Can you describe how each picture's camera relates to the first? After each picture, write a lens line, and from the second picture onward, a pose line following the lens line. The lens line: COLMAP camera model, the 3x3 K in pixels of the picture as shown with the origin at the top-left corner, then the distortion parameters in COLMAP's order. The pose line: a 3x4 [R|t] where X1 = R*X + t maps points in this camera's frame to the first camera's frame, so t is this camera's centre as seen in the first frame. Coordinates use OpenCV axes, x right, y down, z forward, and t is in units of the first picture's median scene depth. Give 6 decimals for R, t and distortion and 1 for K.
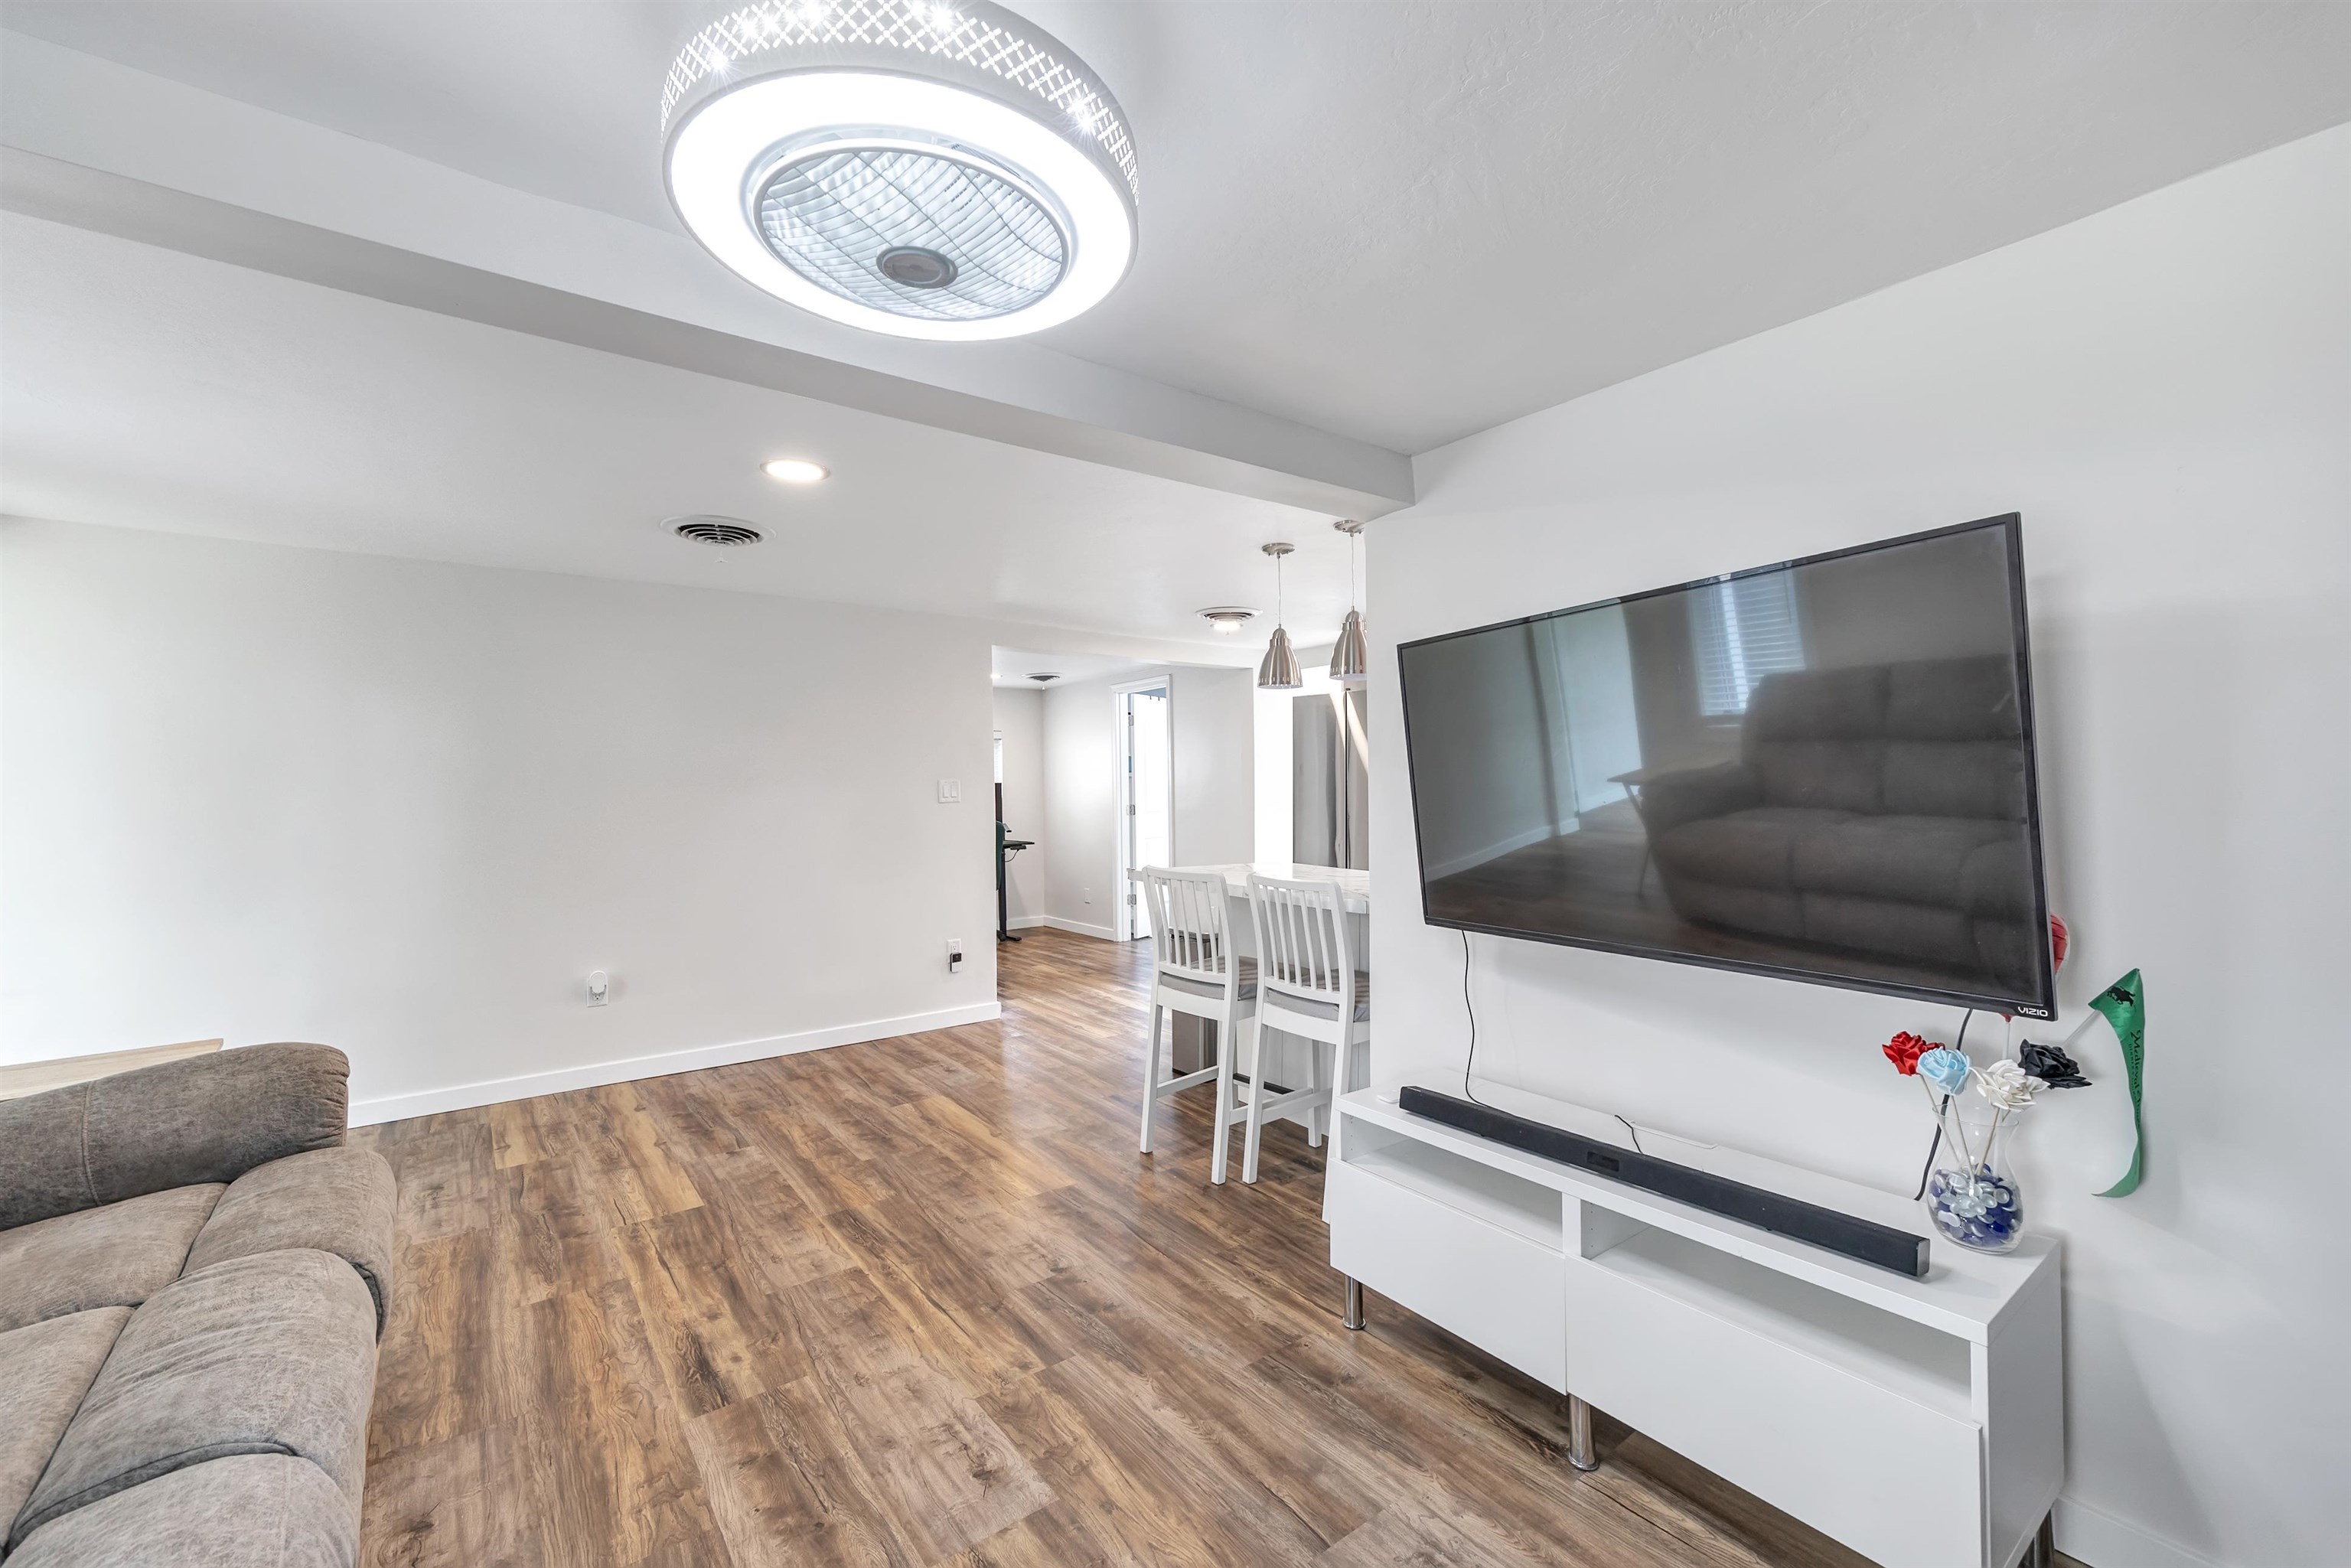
lens RADIAL K [[977.8, 0, 1172.7], [0, 977.8, 778.2], [0, 0, 1]] dist [0.005013, 0.000602]
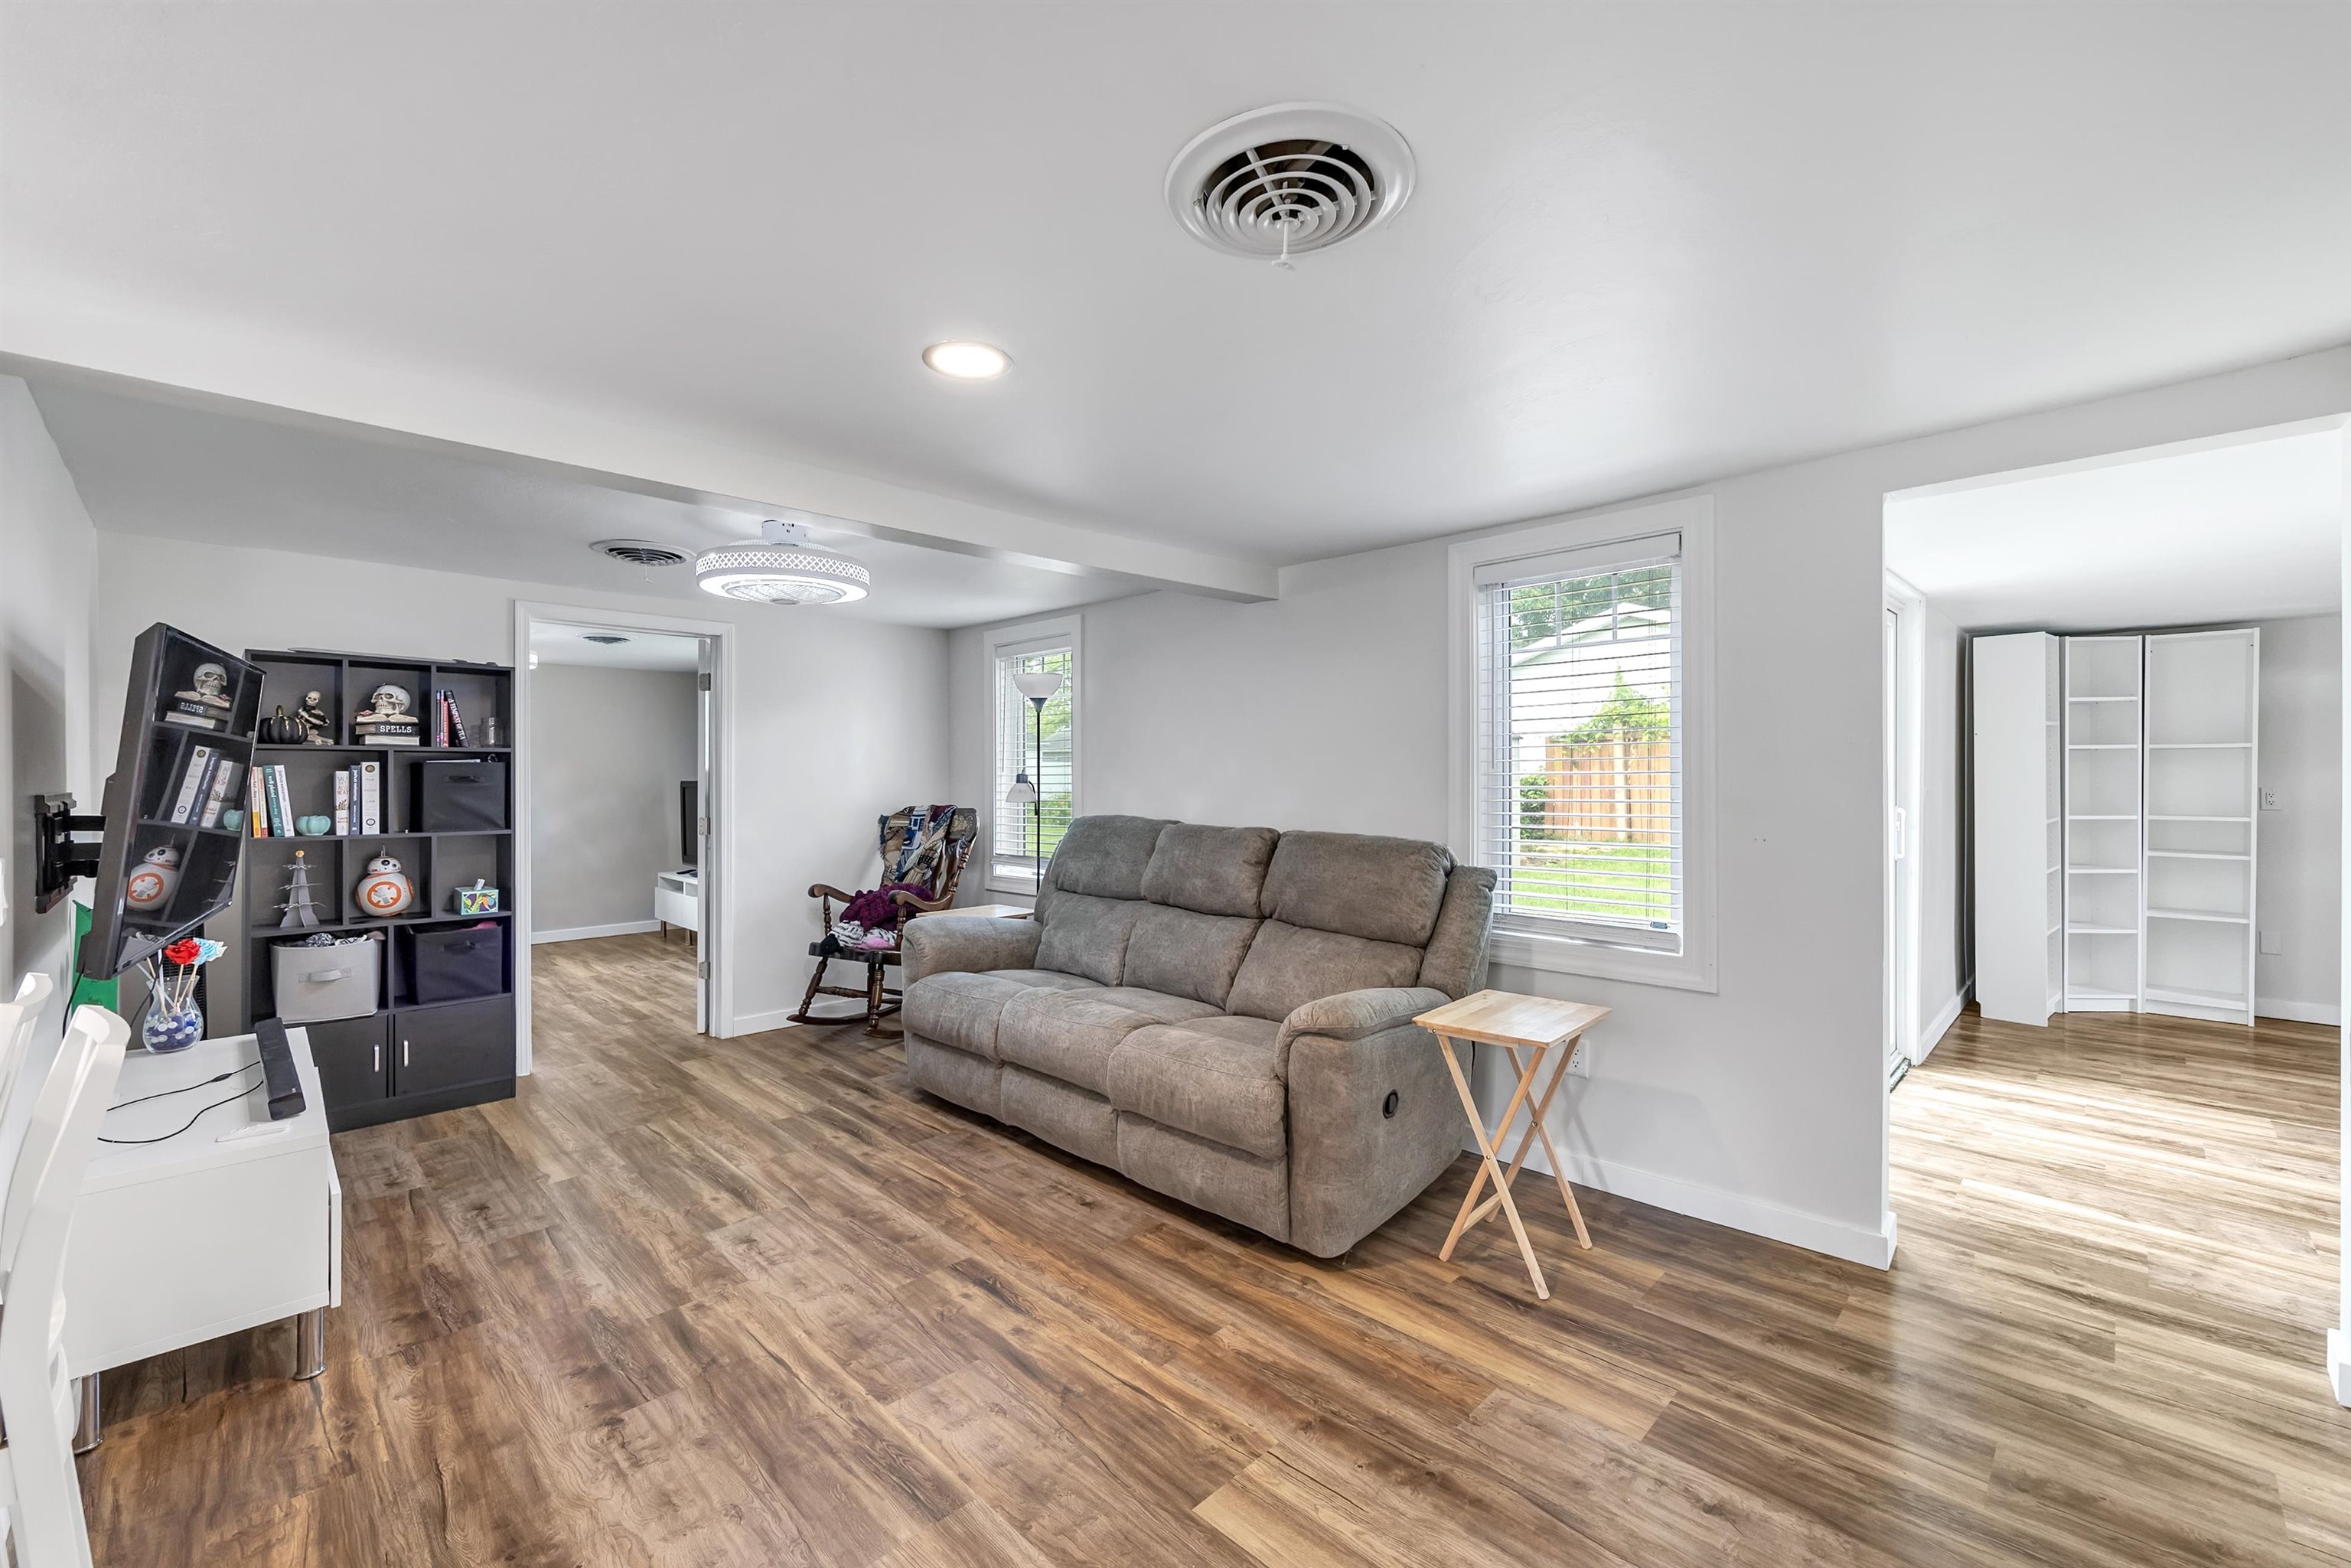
lens RADIAL K [[930.7, 0, 1175.5], [0, 930.7, 784.0], [0, 0, 1]] dist [0.000865, -0.000001]
pose [[-0.988027, 0.008401, -0.154052, -0.481614], [0.008871, 0.999958, -0.002362, 0.003268], [0.154026, -0.003700, -0.988060, 1.937032]]
